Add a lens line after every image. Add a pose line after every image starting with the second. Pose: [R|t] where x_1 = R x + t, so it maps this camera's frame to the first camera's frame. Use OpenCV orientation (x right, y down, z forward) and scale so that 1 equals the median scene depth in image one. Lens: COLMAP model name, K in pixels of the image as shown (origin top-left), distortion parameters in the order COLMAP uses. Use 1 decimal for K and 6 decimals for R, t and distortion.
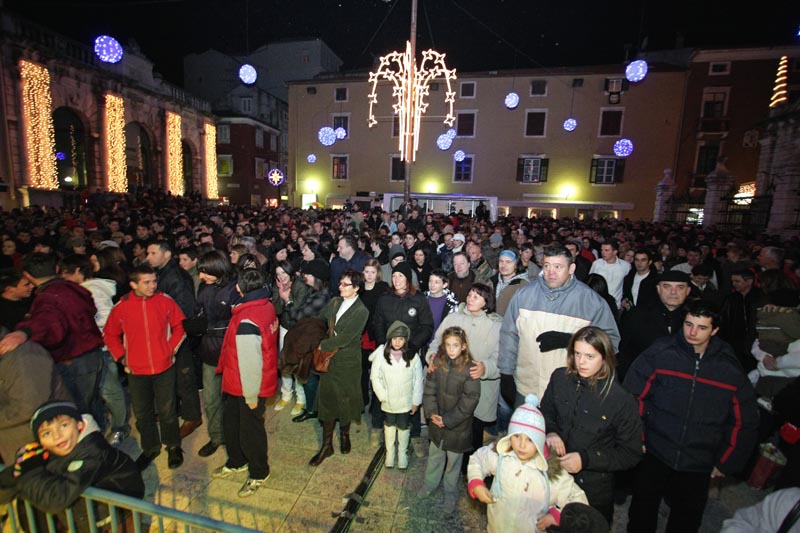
lens RADIAL K [[369.3, 0, 395.8], [0, 369.3, 264.8], [0, 0, 1]] dist [-0.013667, 0.001203]
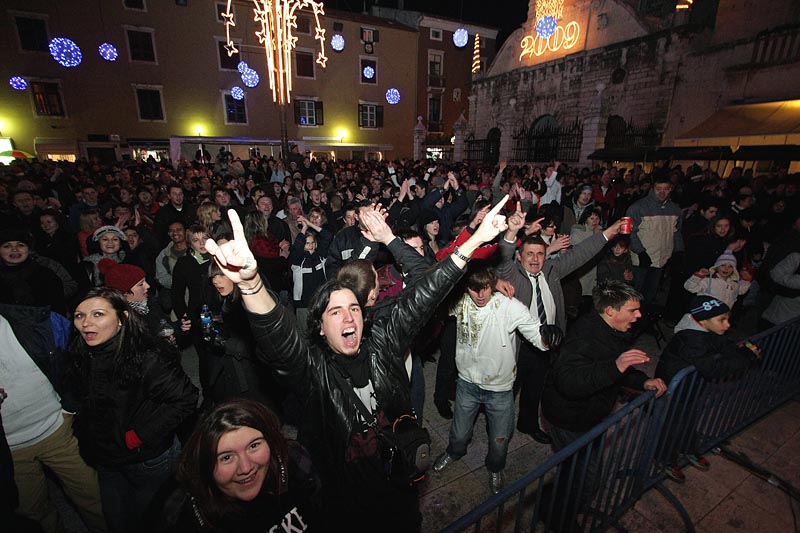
lens RADIAL K [[369.3, 0, 395.3], [0, 369.3, 266.0], [0, 0, 1]] dist [-0.013667, 0.001203]
pose [[0.763852, -0.211750, 0.609665, -0.211792], [0.117867, 0.974527, 0.190798, -0.014944], [-0.634537, -0.073882, 0.769353, 0.052555]]
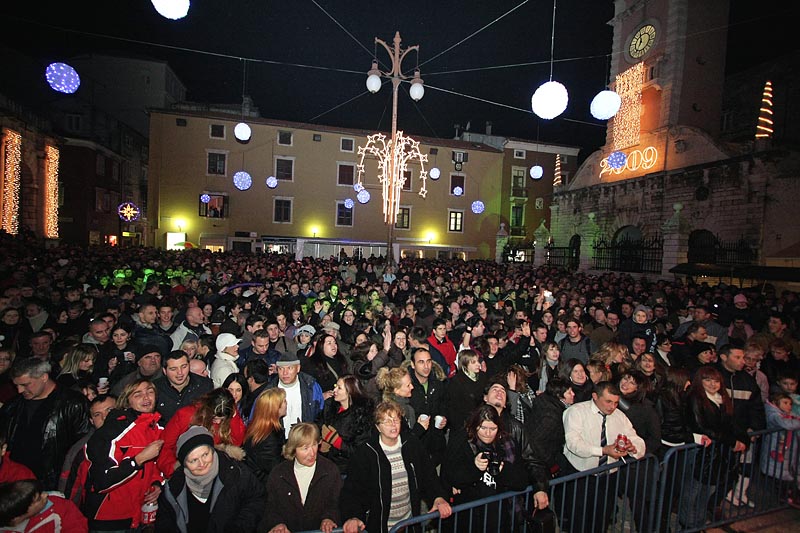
lens RADIAL K [[369.3, 0, 391.2], [0, 369.3, 262.3], [0, 0, 1]] dist [-0.013667, 0.001203]
pose [[0.892492, -0.013089, 0.450874, -0.274118], [0.056020, 0.995056, -0.082004, -0.029221], [-0.447572, 0.098446, 0.888813, -0.027887]]
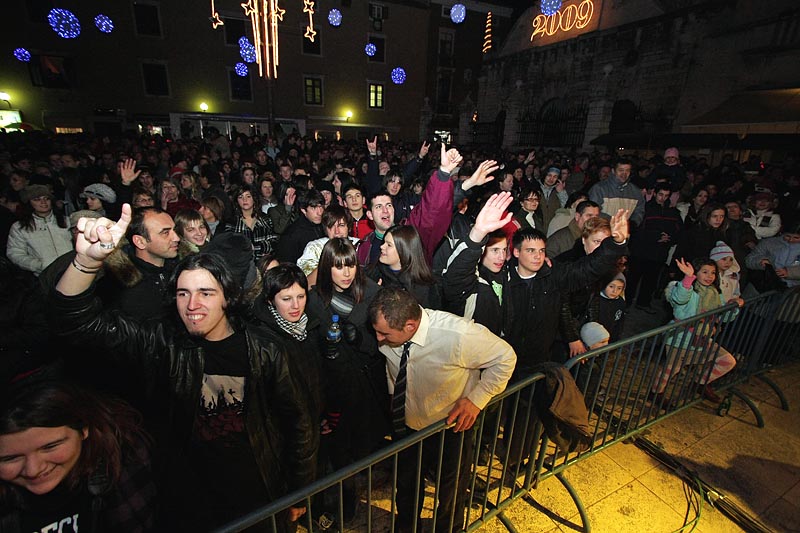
lens RADIAL K [[369.3, 0, 394.6], [0, 369.3, 264.5], [0, 0, 1]] dist [-0.013667, 0.001203]
pose [[0.790499, -0.207681, 0.576177, -0.180894], [0.091132, 0.970166, 0.224661, -0.006153], [-0.605645, -0.125086, 0.785842, 0.030190]]
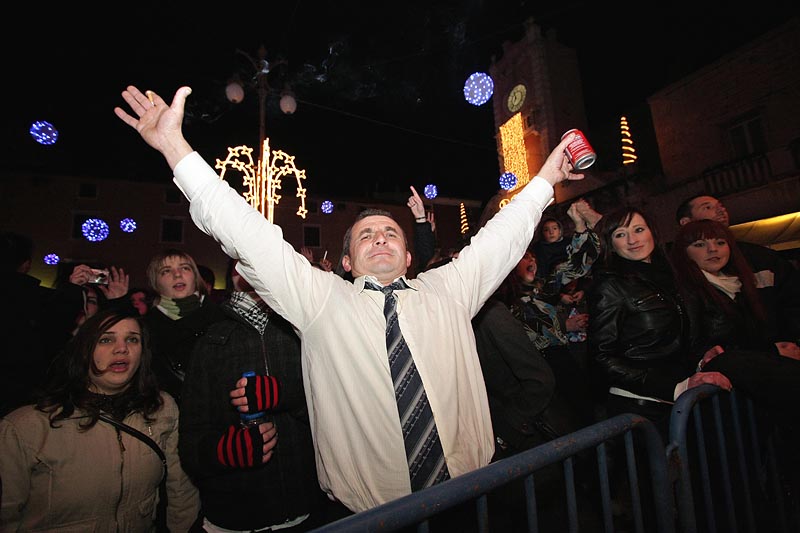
lens RADIAL K [[369.3, 0, 392.6], [0, 369.3, 262.5], [0, 0, 1]] dist [-0.013667, 0.001203]
pose [[0.791930, 0.020559, 0.610265, -0.156541], [0.173408, 0.950711, -0.257056, 0.037117], [-0.585471, 0.309395, 0.749332, 0.042569]]
